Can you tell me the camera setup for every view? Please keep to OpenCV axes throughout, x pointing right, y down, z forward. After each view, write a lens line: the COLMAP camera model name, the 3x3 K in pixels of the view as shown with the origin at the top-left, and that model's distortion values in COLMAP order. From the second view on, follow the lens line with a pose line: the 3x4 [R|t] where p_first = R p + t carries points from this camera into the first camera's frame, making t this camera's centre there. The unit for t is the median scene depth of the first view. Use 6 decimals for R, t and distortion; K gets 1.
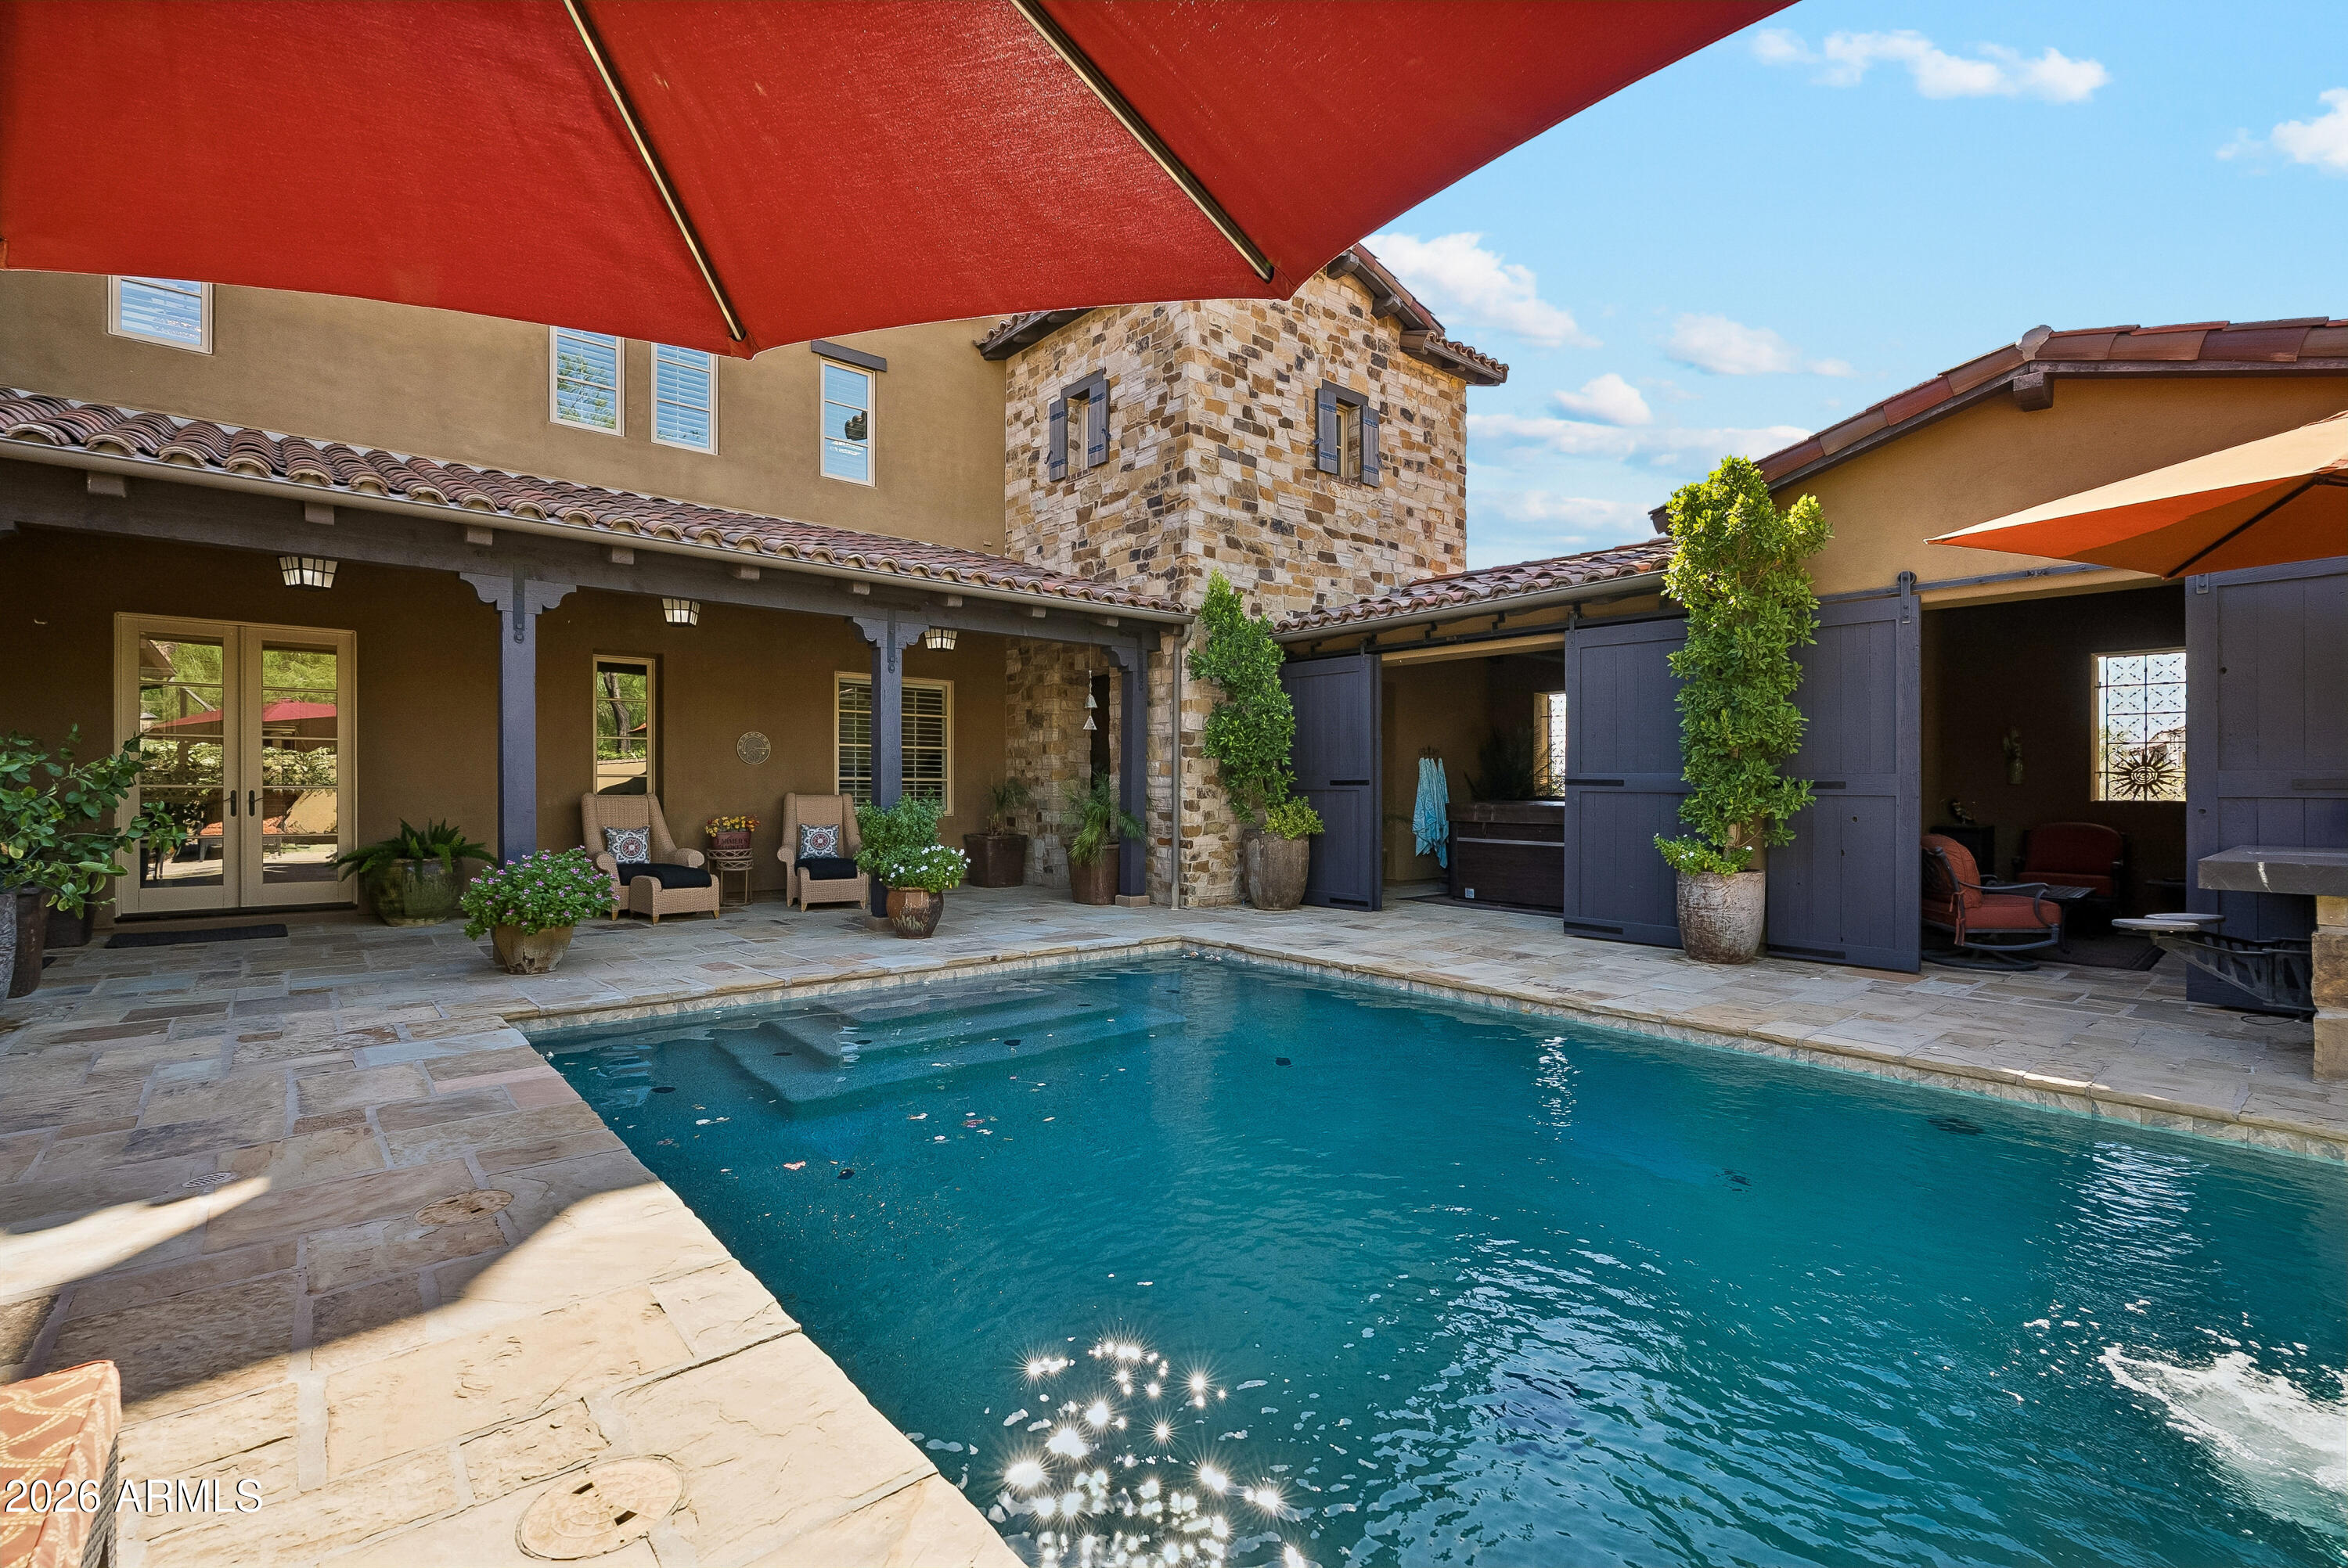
lens RADIAL K [[1059.2, 0, 1155.8], [0, 1059.2, 783.6], [0, 0, 1]] dist [-0.008232, 0.000955]
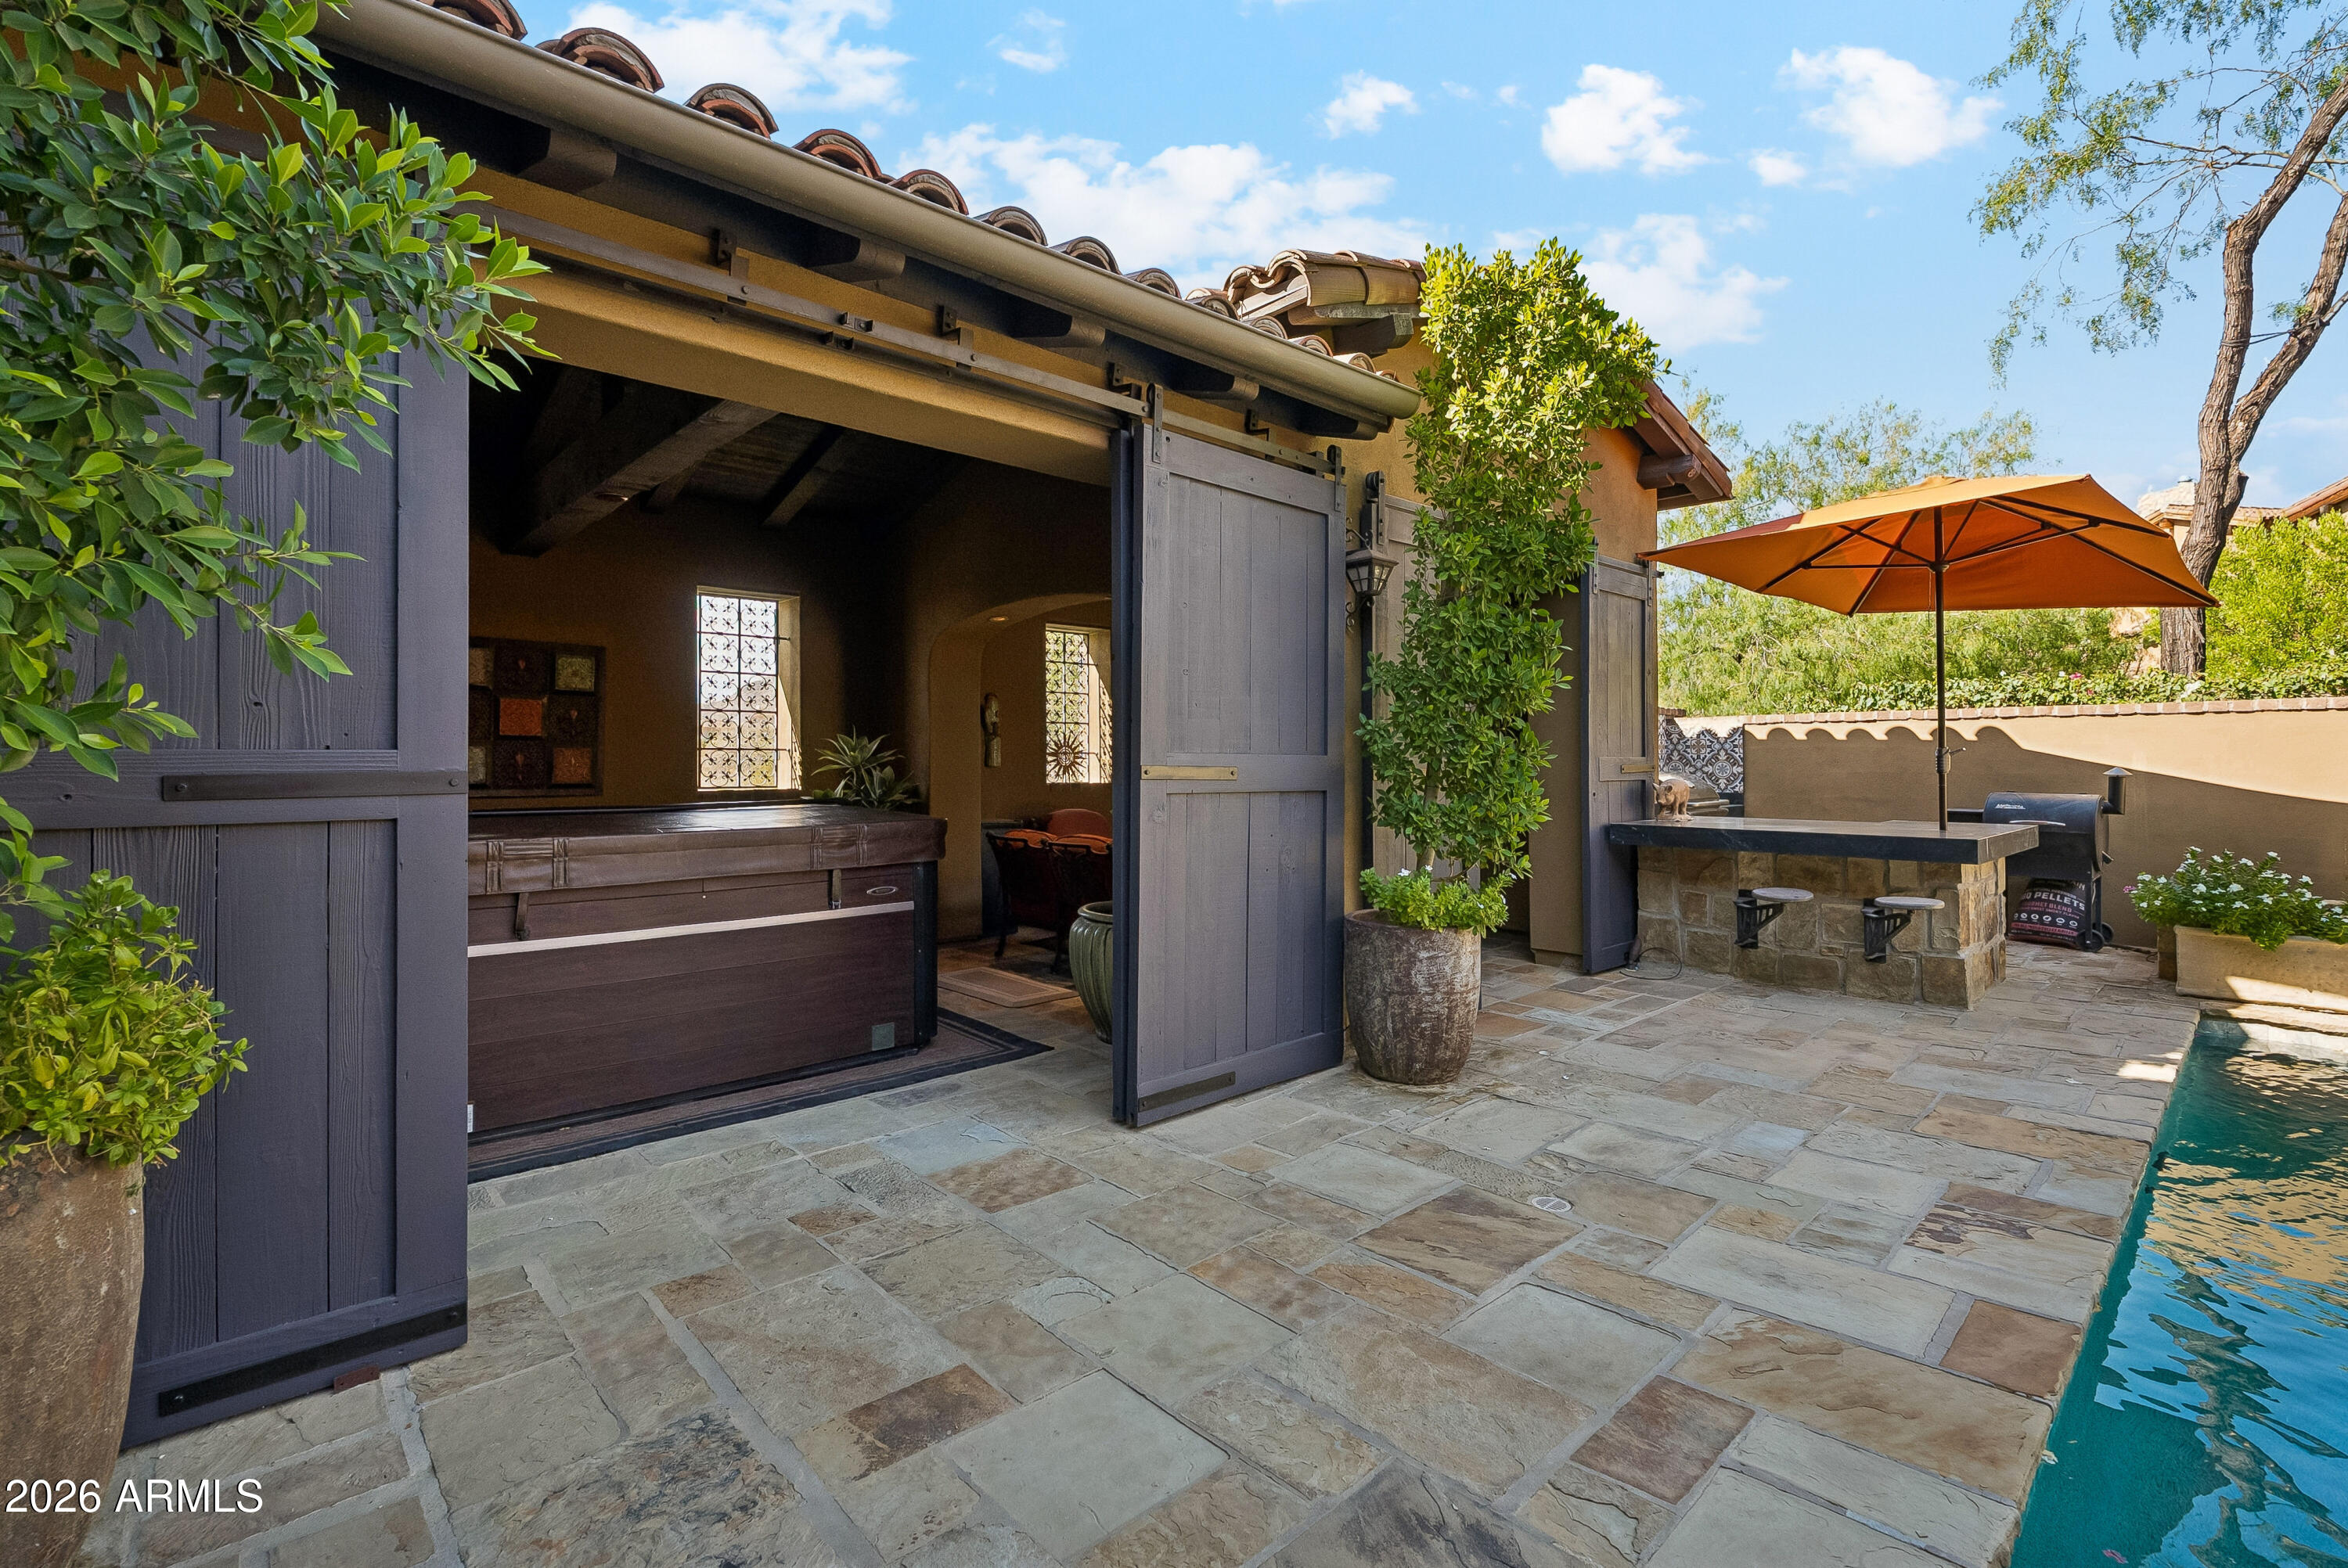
lens RADIAL K [[1059.2, 0, 1203.1], [0, 1059.2, 749.9], [0, 0, 1]] dist [-0.008232, 0.000955]
pose [[-0.080344, 0.005981, 0.996749, -0.036238], [-0.002031, 0.999979, -0.006164, -0.006785], [-0.996765, -0.002520, -0.080331, 0.826432]]
